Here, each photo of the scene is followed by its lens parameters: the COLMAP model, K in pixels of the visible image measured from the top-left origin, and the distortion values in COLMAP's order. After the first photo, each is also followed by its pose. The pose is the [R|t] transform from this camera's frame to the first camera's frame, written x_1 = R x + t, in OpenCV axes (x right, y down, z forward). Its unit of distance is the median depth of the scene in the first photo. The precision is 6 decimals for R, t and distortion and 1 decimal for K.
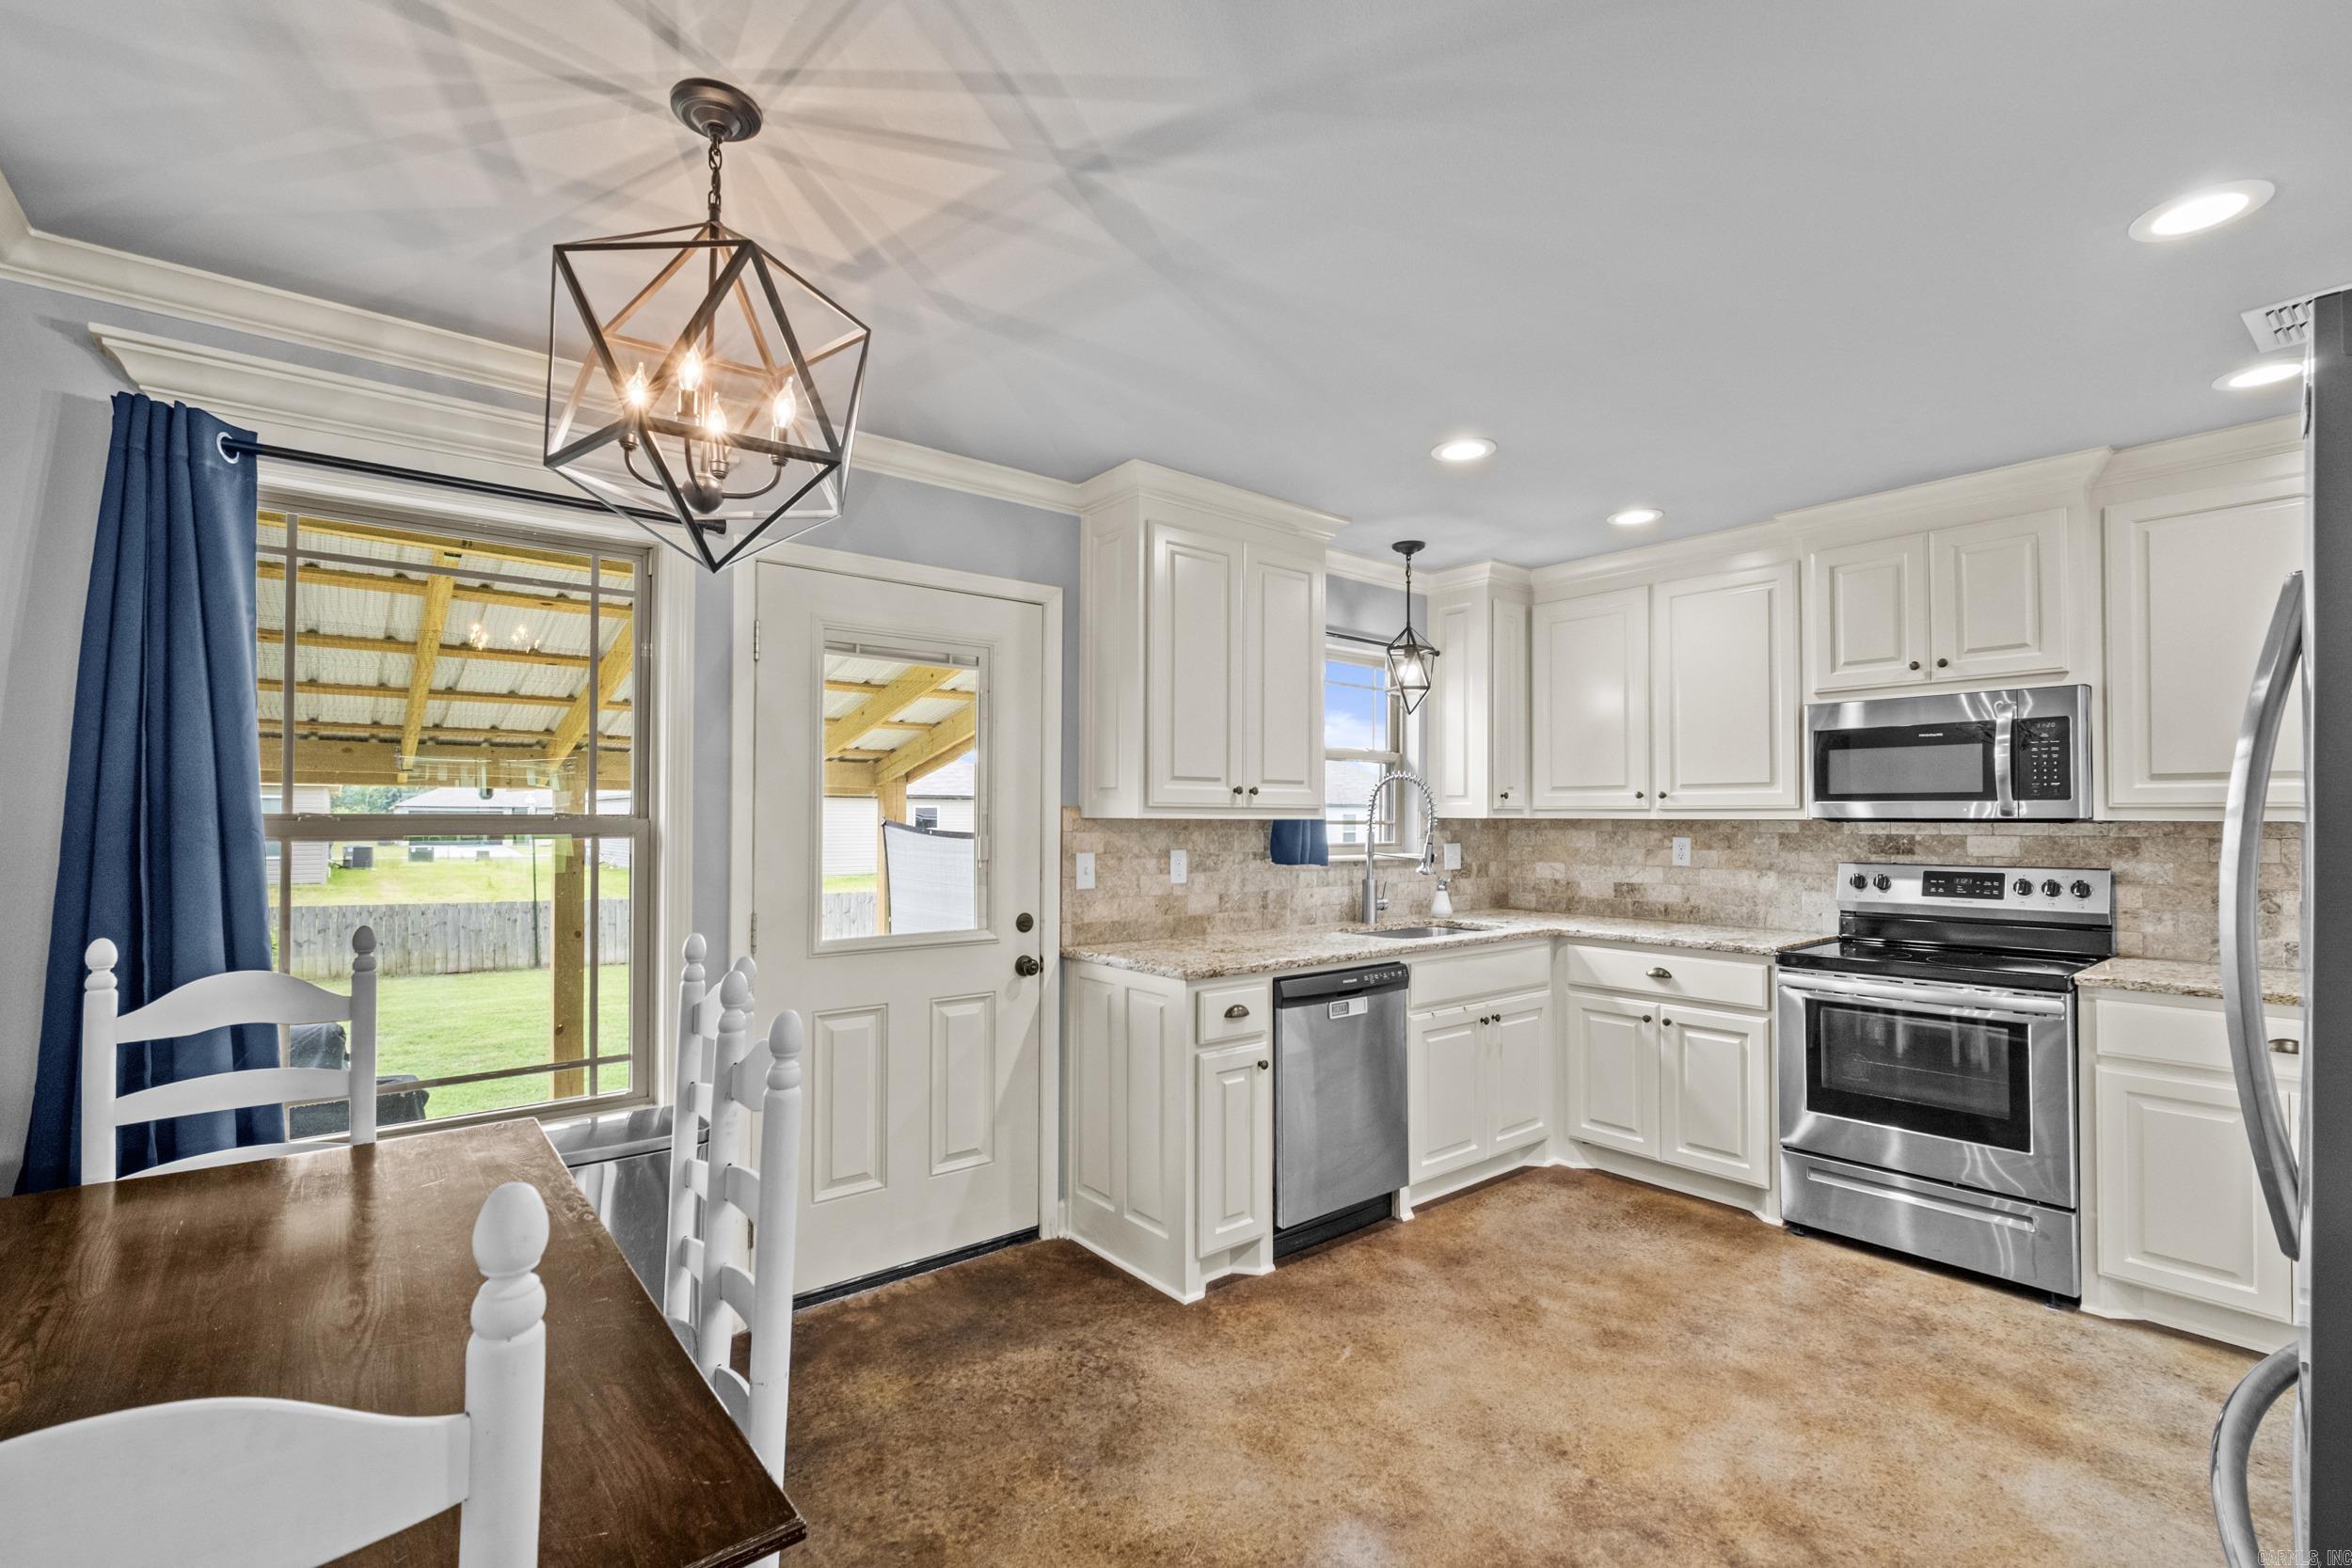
lens RADIAL K [[1023.7, 0, 1161.4], [0, 1023.7, 798.8], [0, 0, 1]] dist [-0.003051, -0.000100]
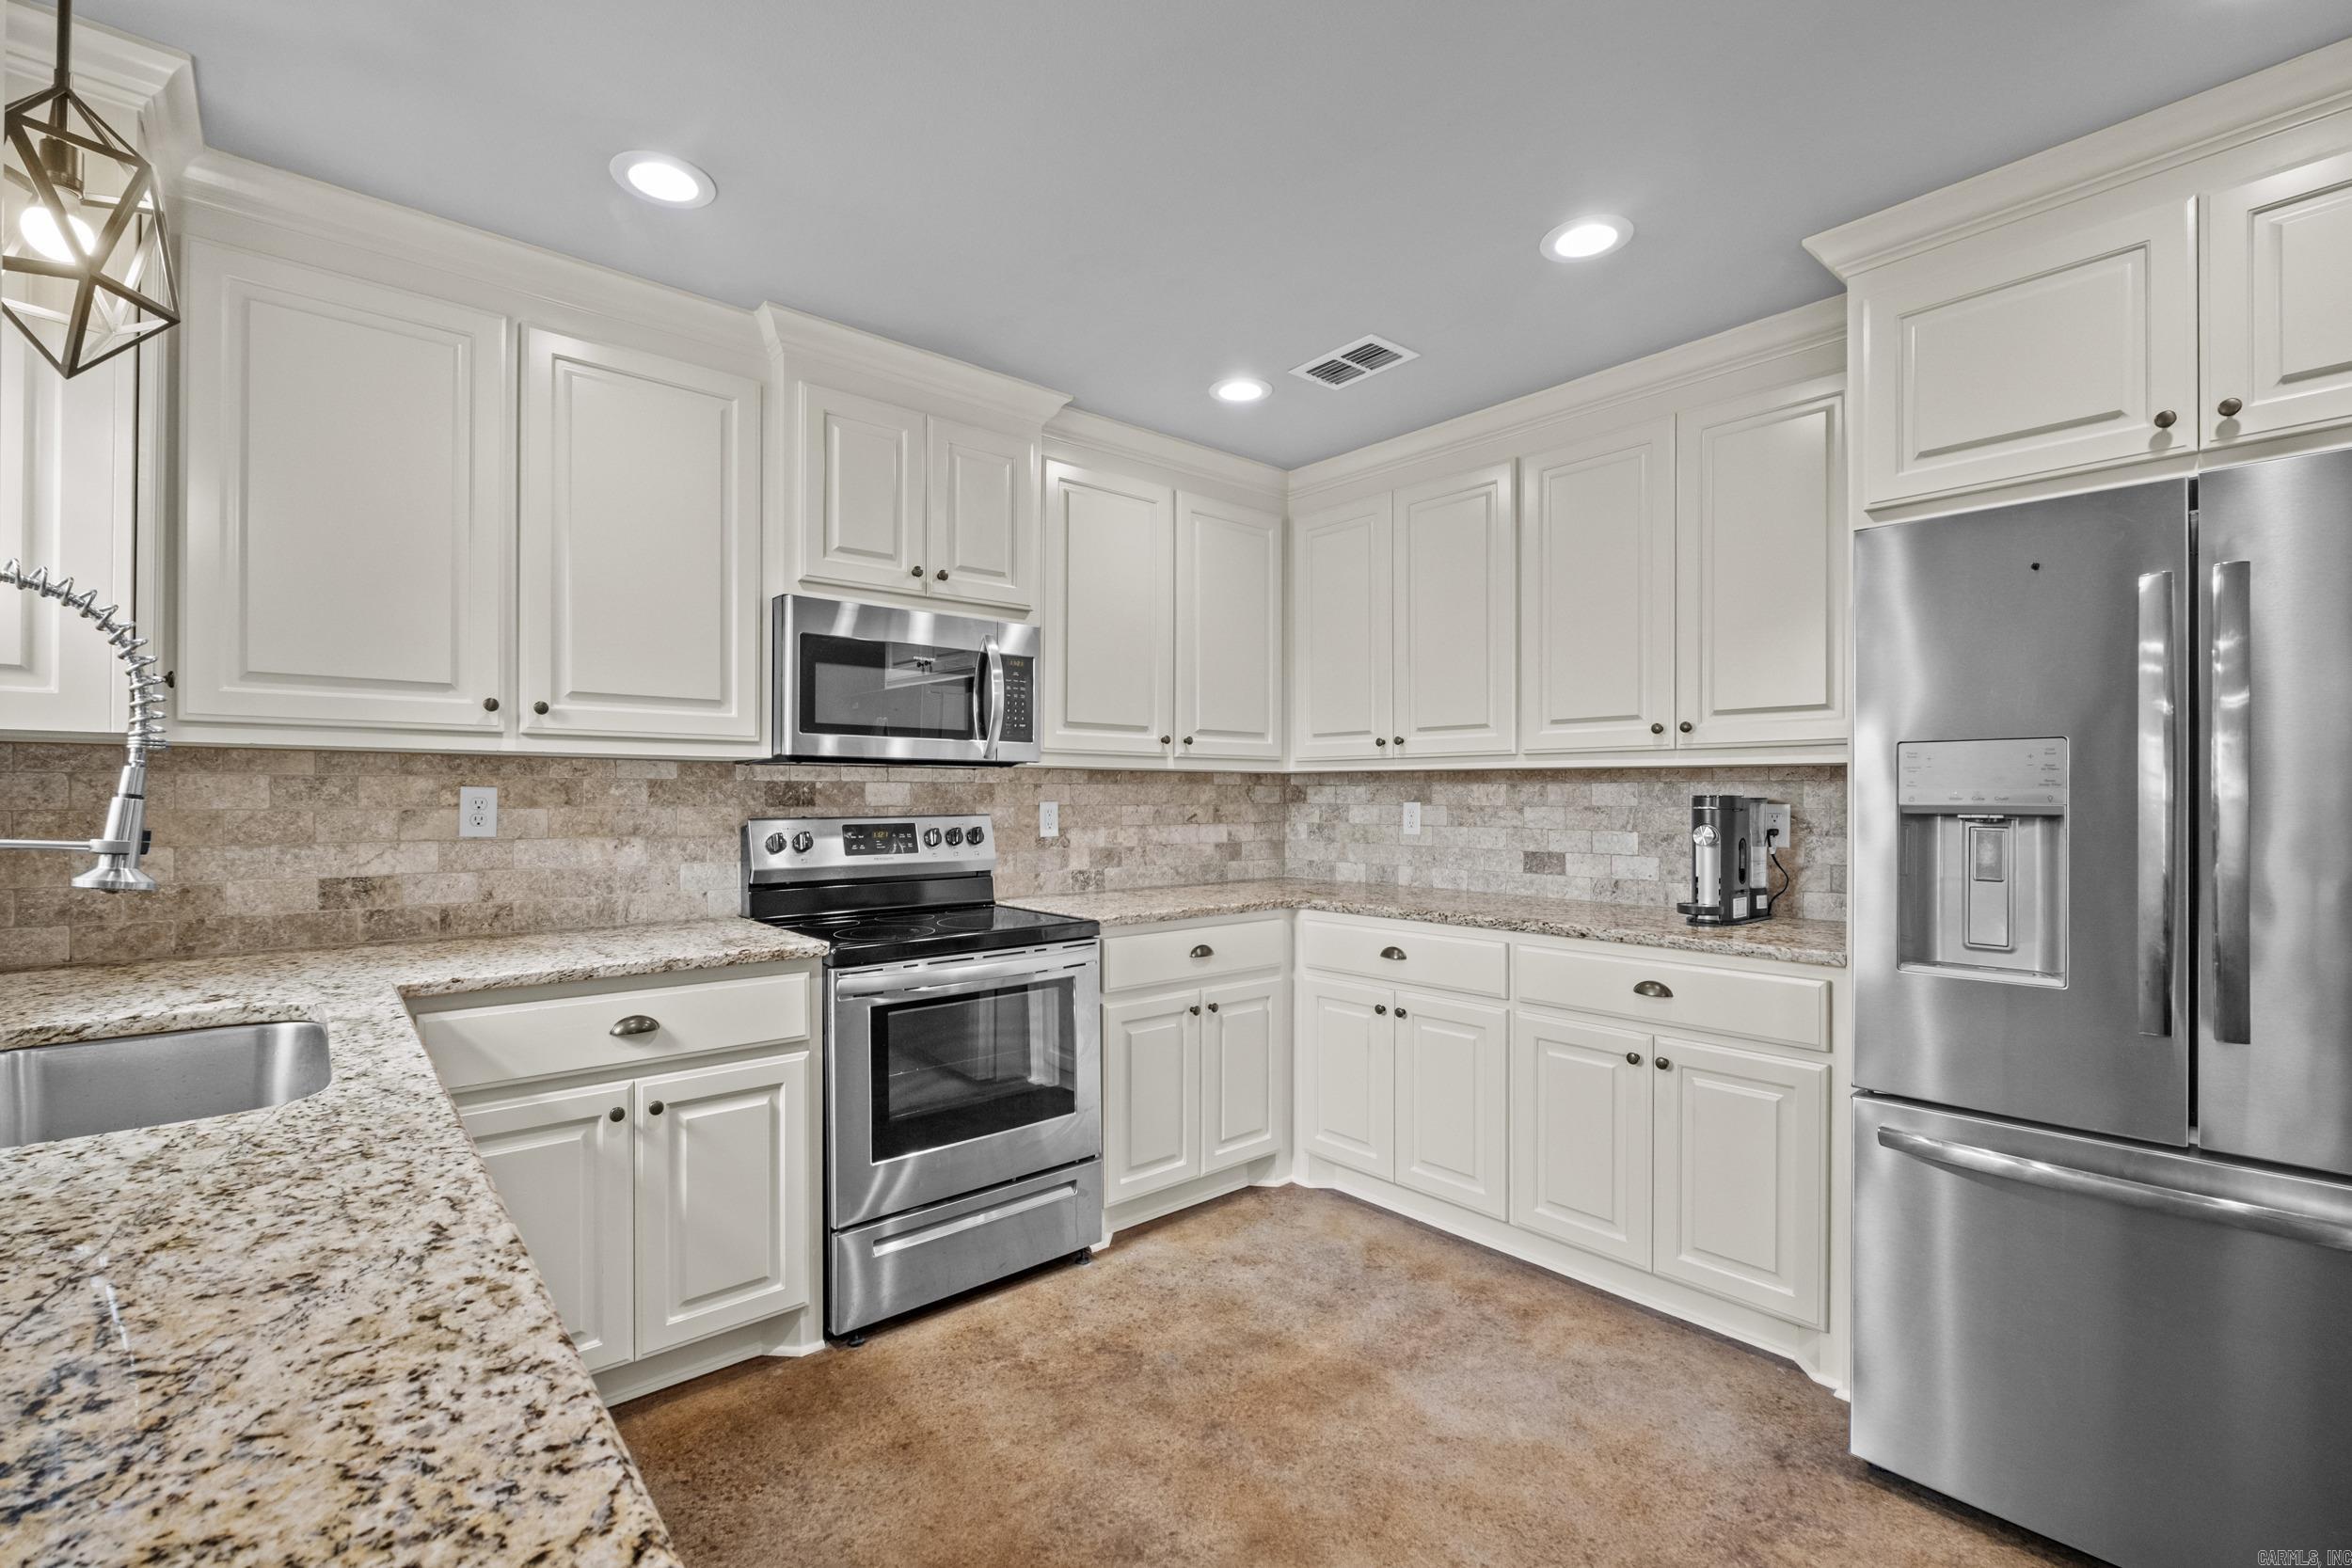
lens RADIAL K [[1023.7, 0, 1161.4], [0, 1023.7, 798.8], [0, 0, 1]] dist [-0.003051, -0.000100]
pose [[-0.026370, -0.005320, 0.999638, -0.078852], [-0.021886, 0.999749, 0.004744, 0.039584], [-0.999413, -0.021753, -0.026480, 0.758009]]
